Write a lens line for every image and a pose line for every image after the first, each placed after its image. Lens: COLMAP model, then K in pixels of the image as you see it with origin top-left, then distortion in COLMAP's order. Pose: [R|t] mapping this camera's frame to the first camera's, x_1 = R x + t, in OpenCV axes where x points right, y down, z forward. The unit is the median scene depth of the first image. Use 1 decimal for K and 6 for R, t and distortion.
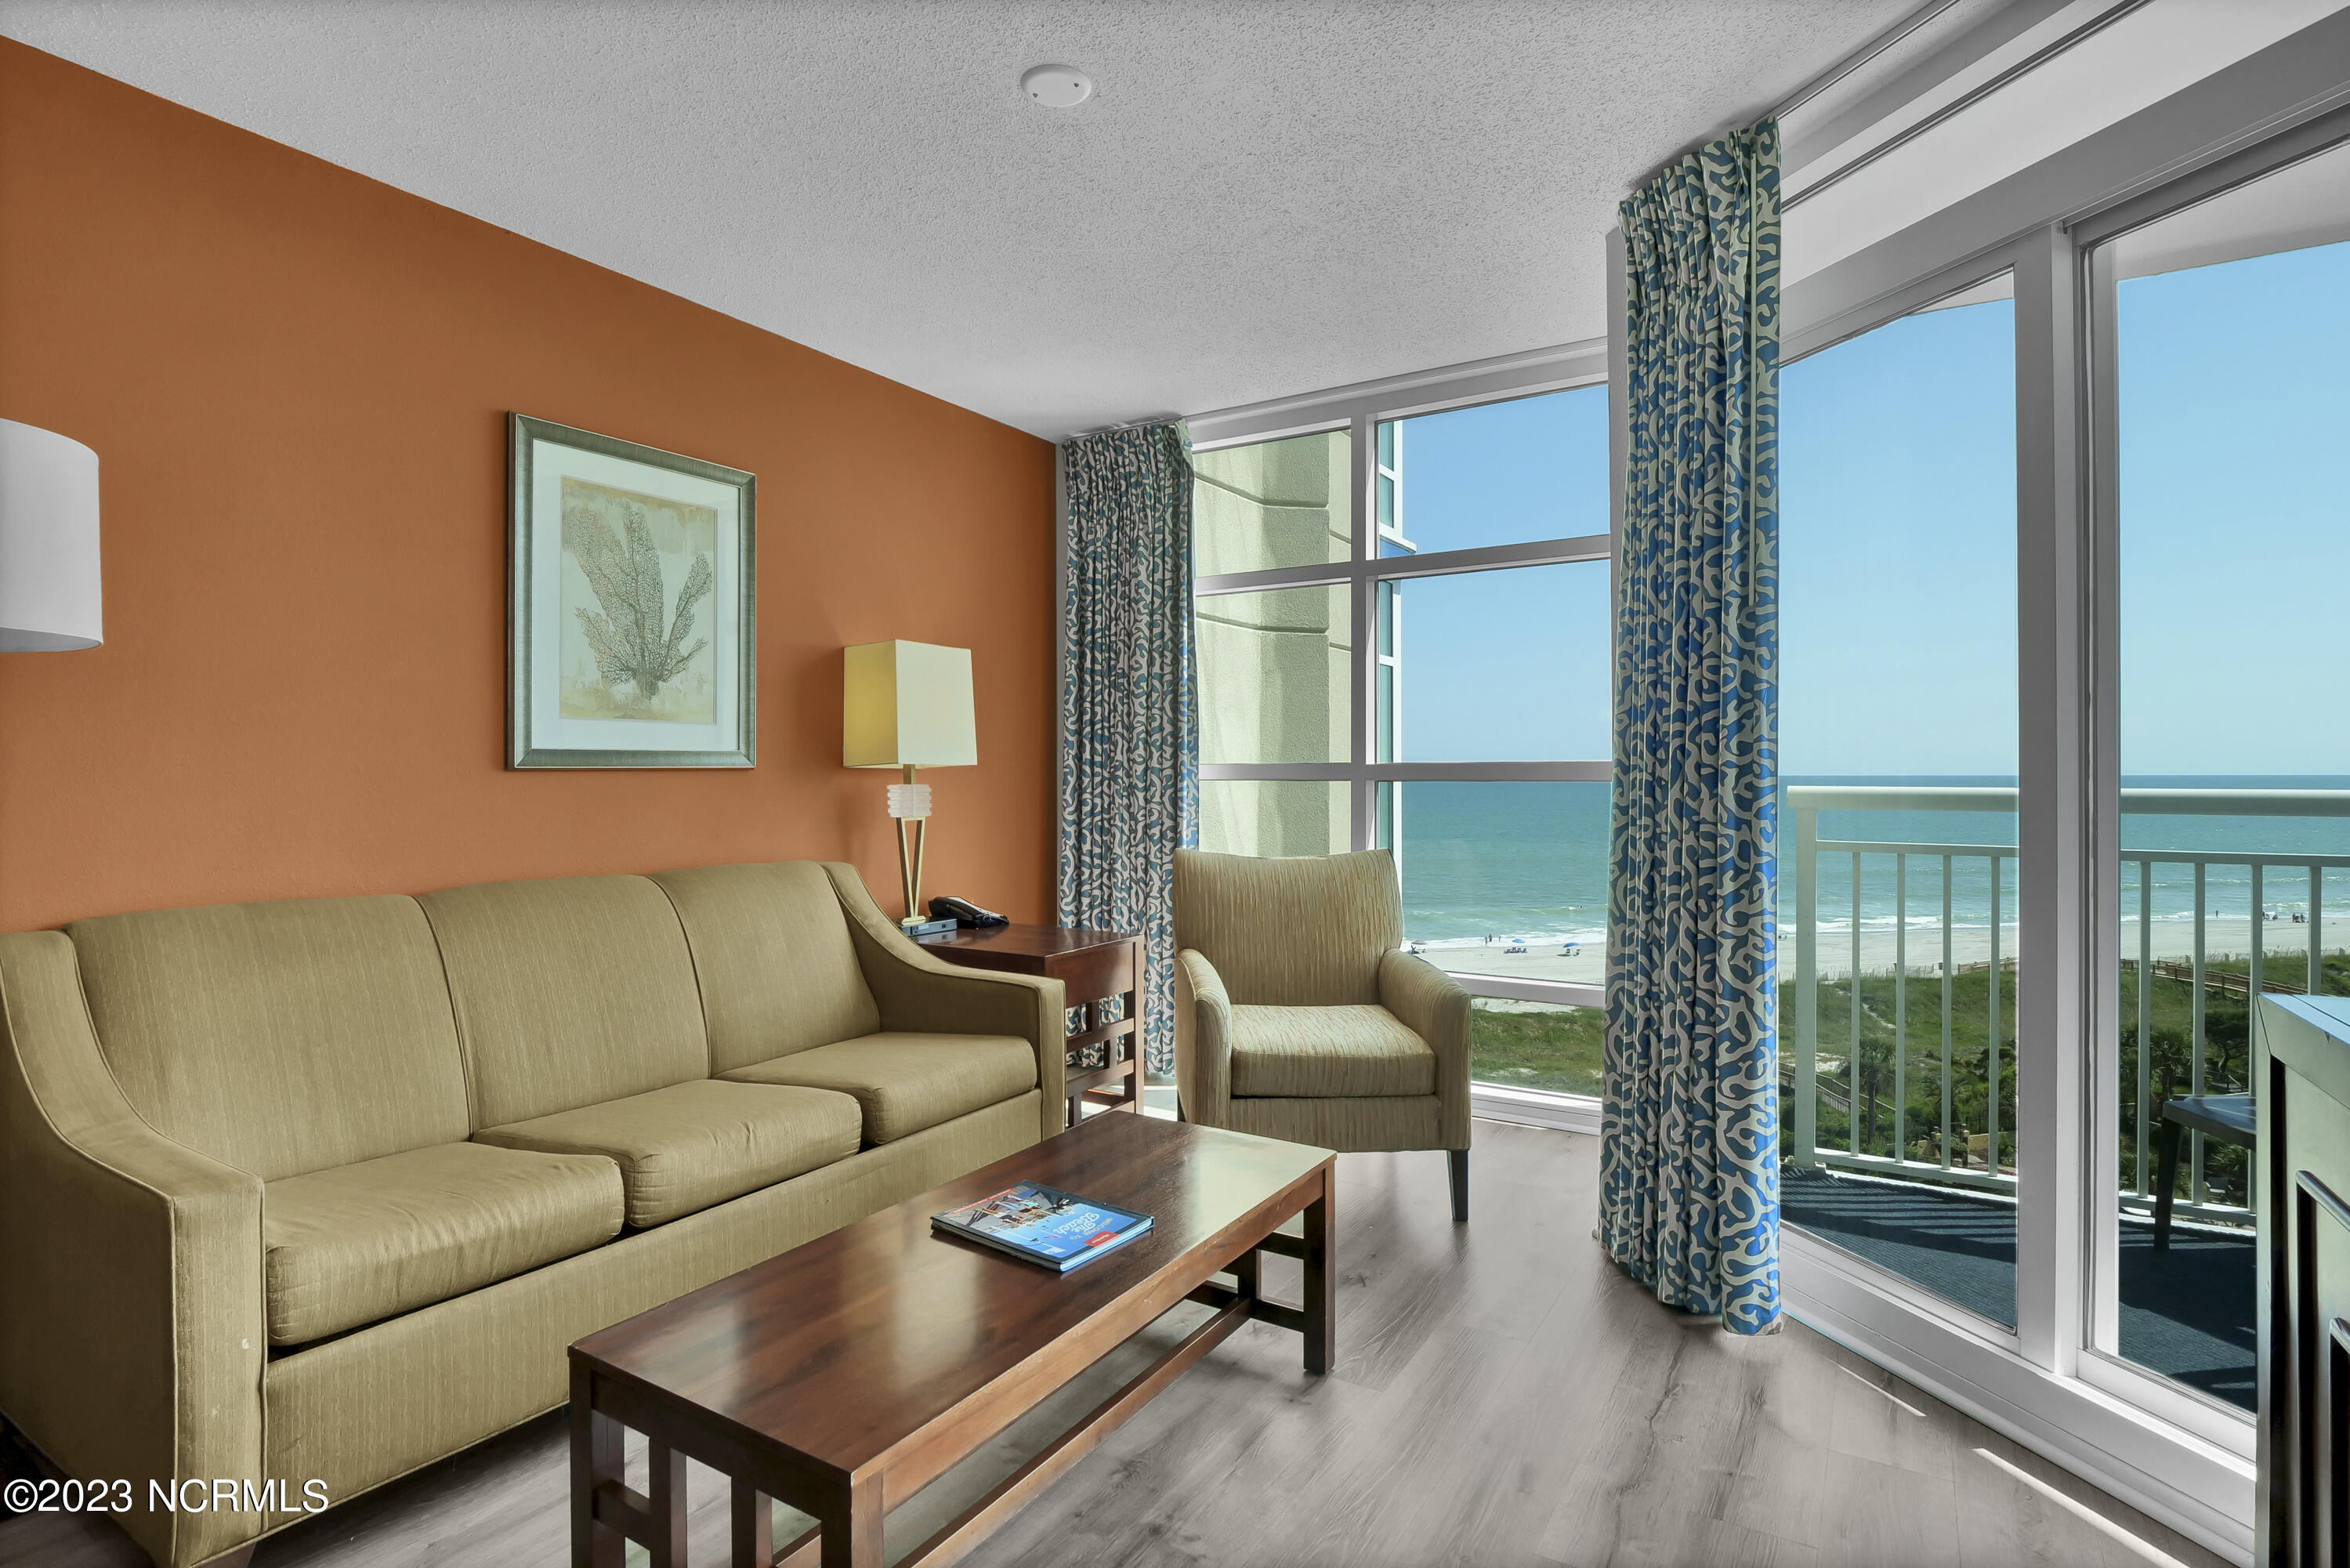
lens RADIAL K [[1163.5, 0, 1172.2], [0, 1163.5, 774.7], [0, 0, 1]] dist [-0.013005, -0.000082]
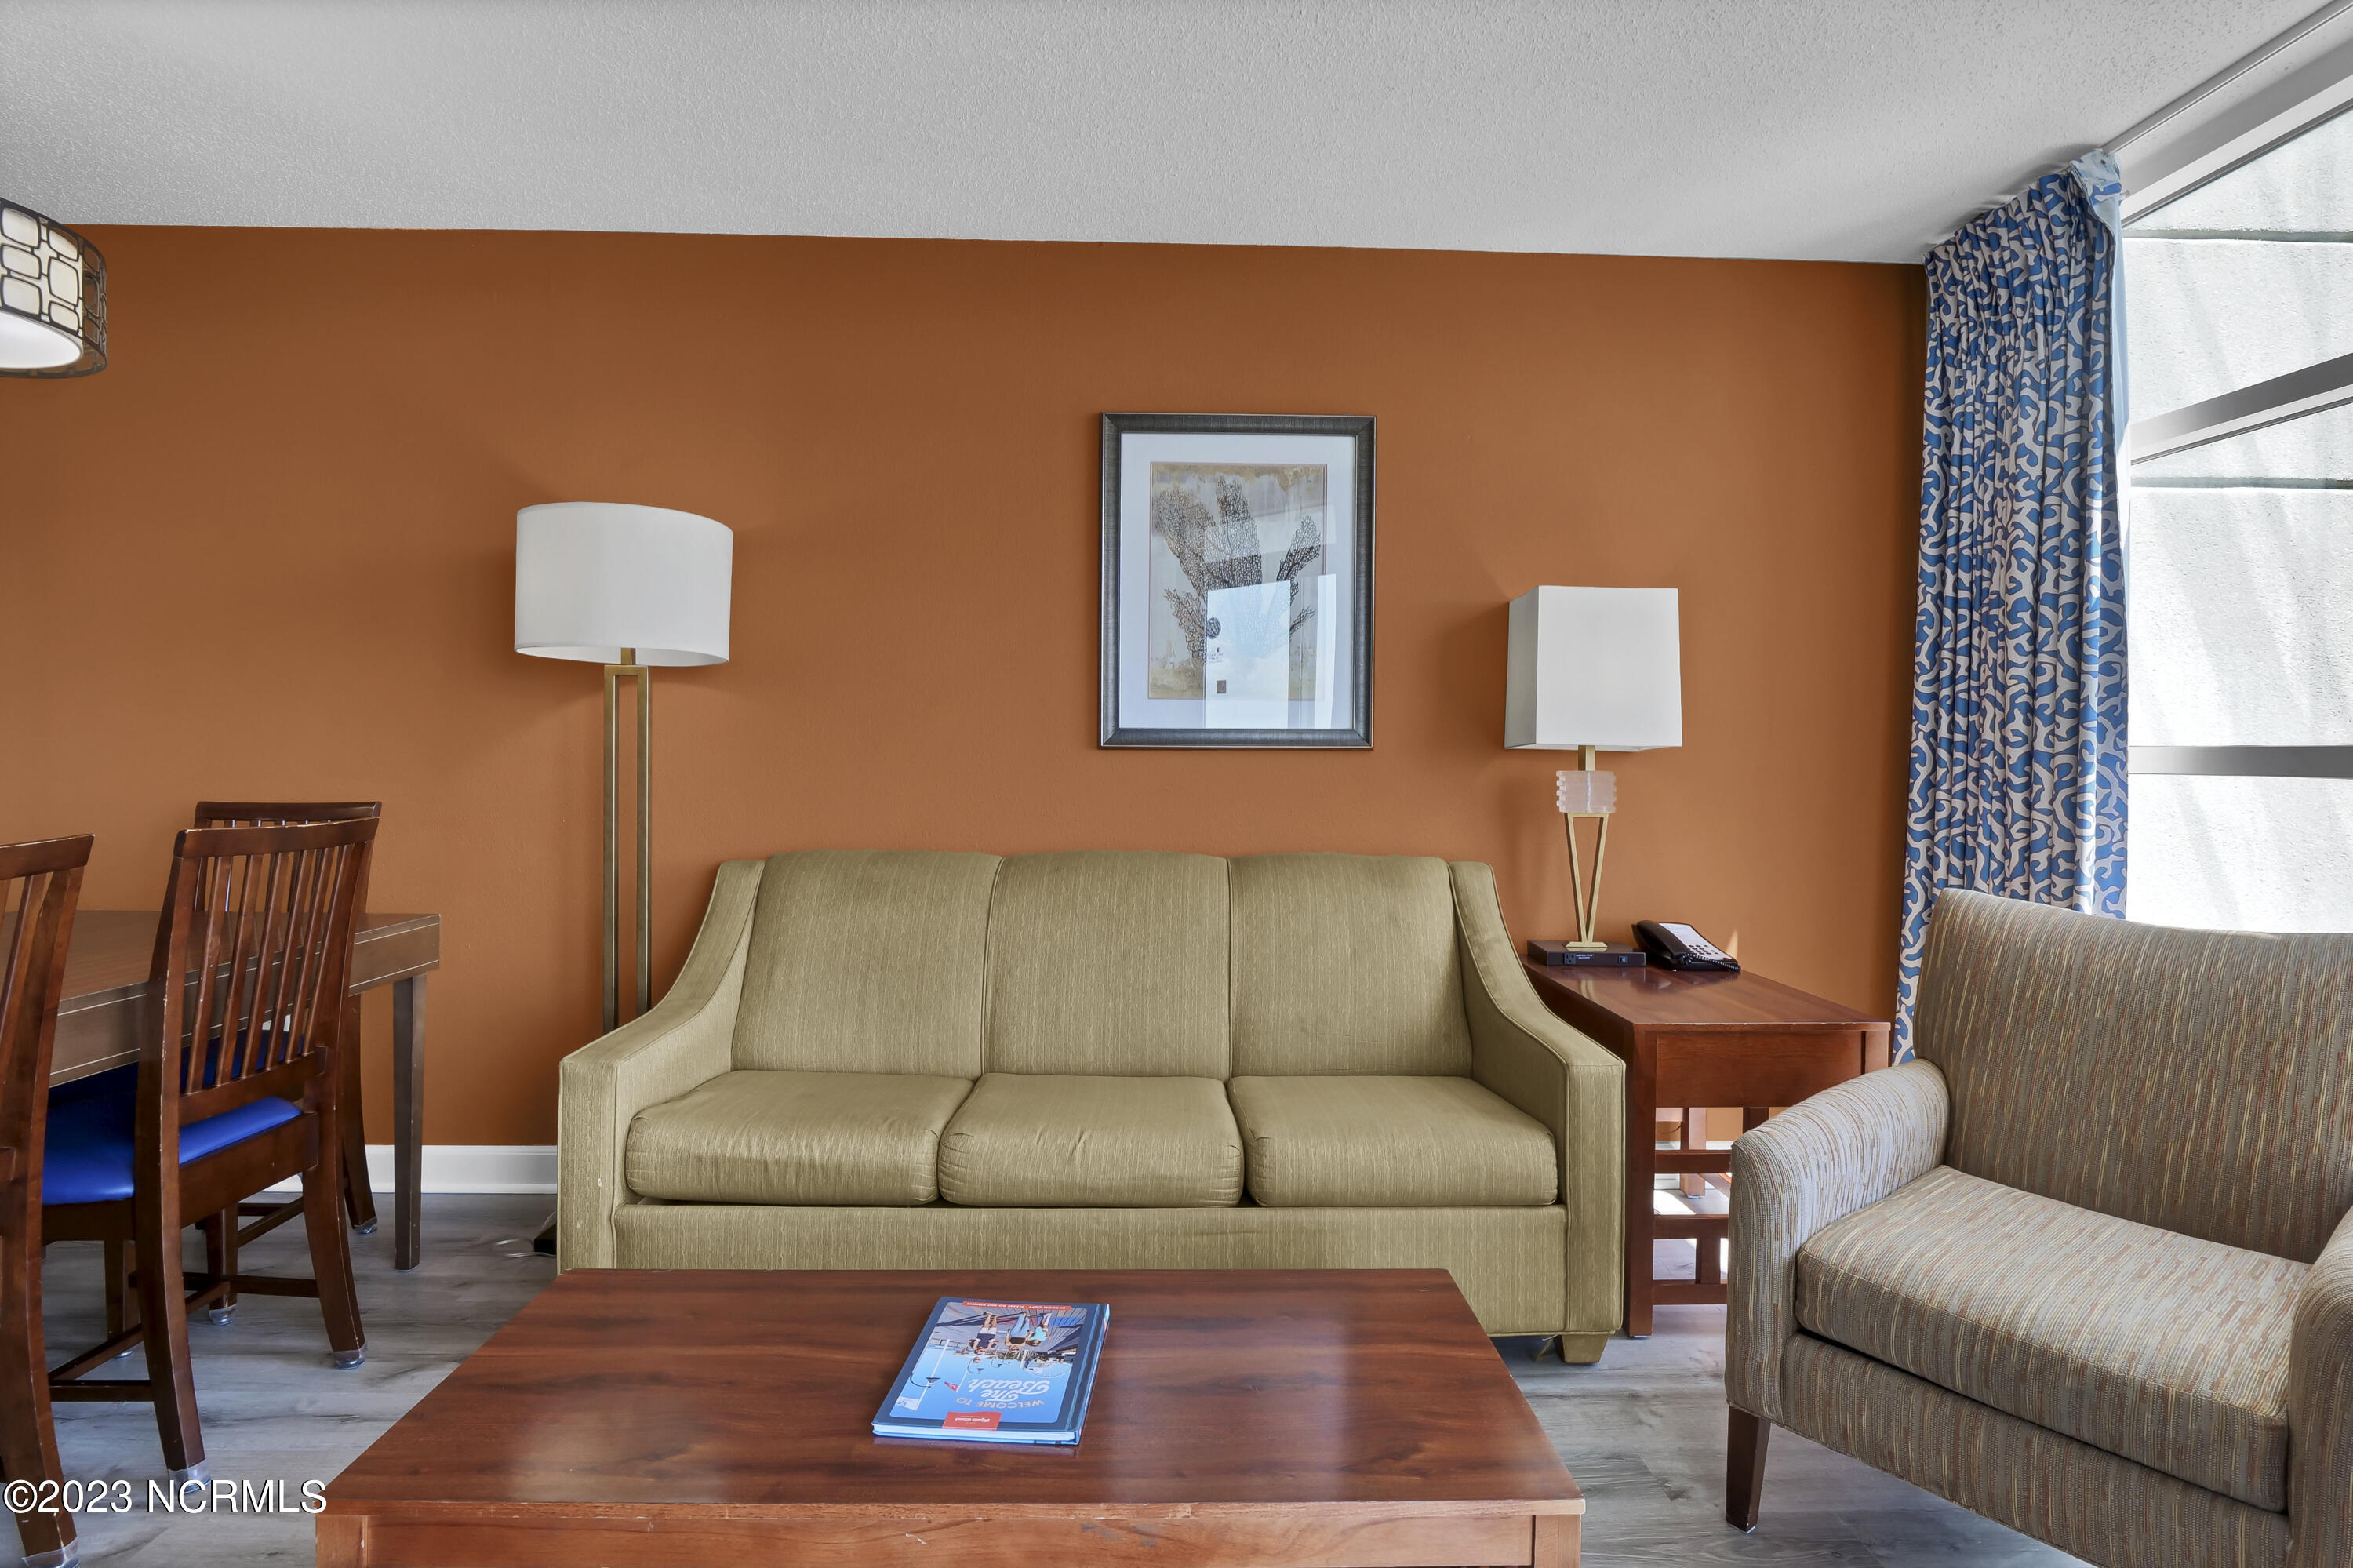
lens RADIAL K [[1176.1, 0, 1174.4], [0, 1176.1, 766.1], [0, 0, 1]] dist [-0.012364, -0.000109]
pose [[0.552376, 0.015476, -0.833451, 0.307779], [-0.011552, 0.999874, 0.010910, -0.000105], [0.833515, 0.003601, 0.552485, 0.376656]]
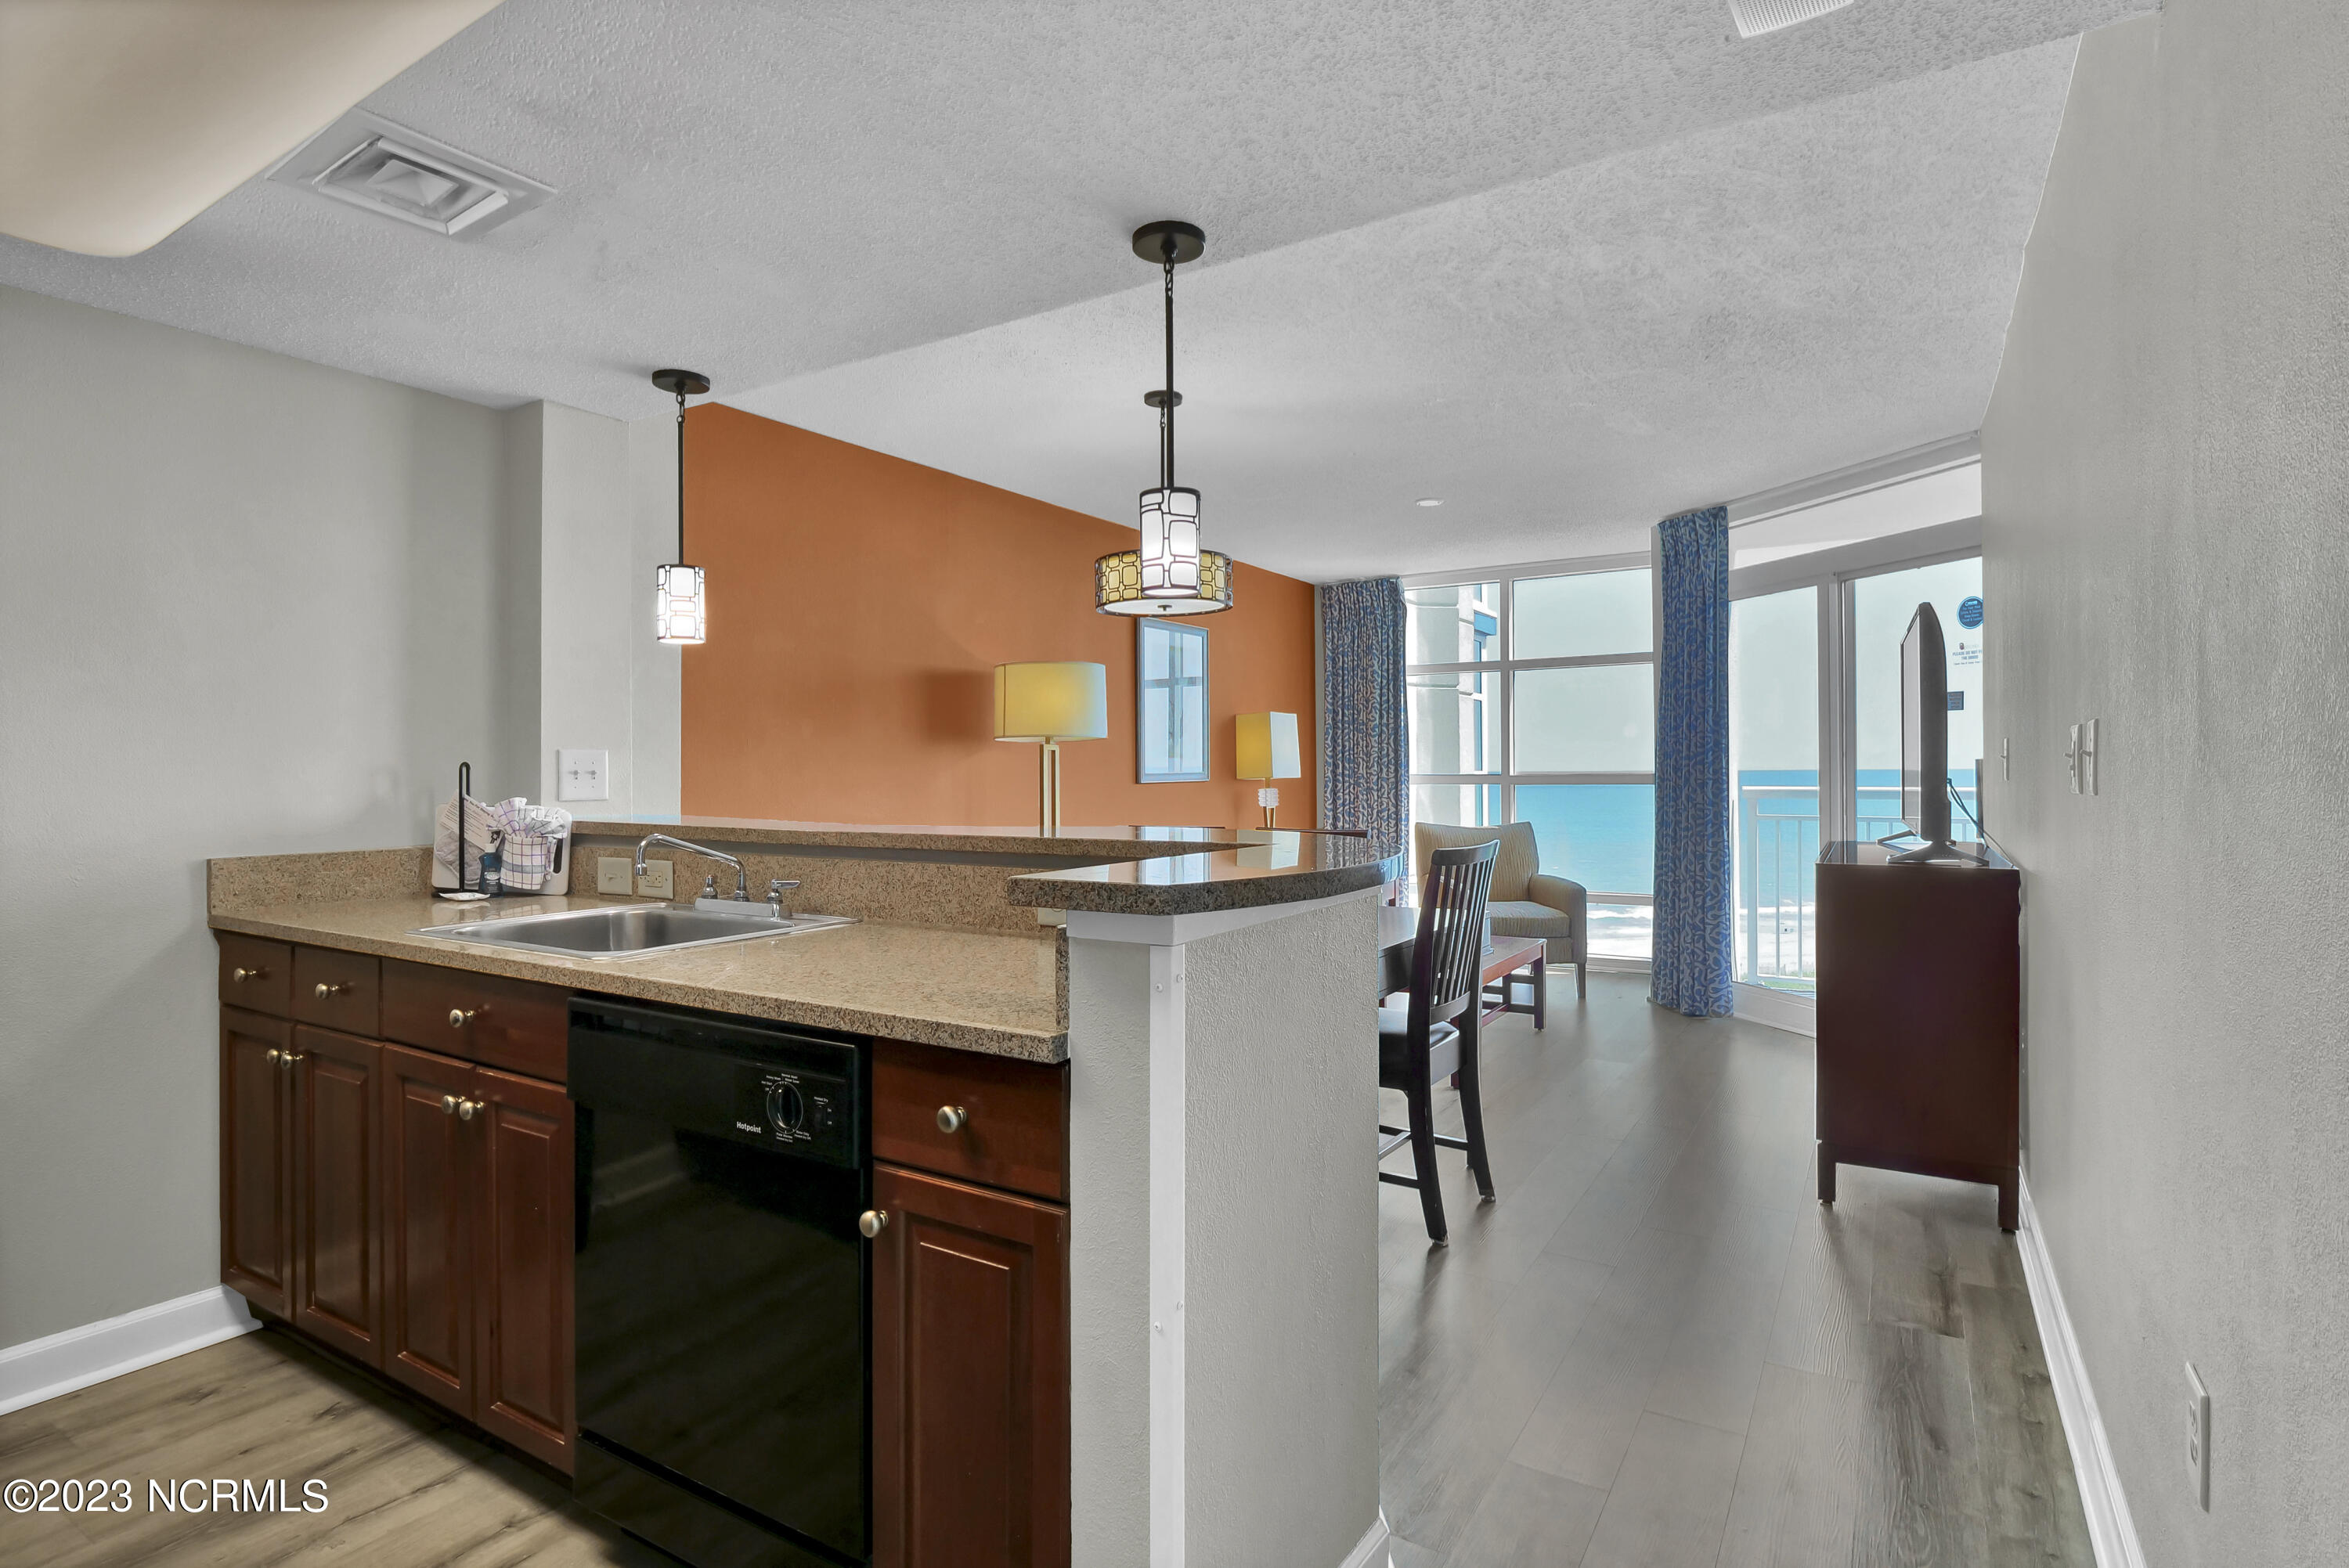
lens RADIAL K [[1170.7, 0, 1159.8], [0, 1170.7, 765.1], [0, 0, 1]] dist [-0.010172, -0.000042]
pose [[0.999902, -0.006218, -0.012547, -0.418952], [0.006136, 0.999960, -0.006580, -0.019383], [0.012587, 0.006503, 0.999900, -0.959993]]
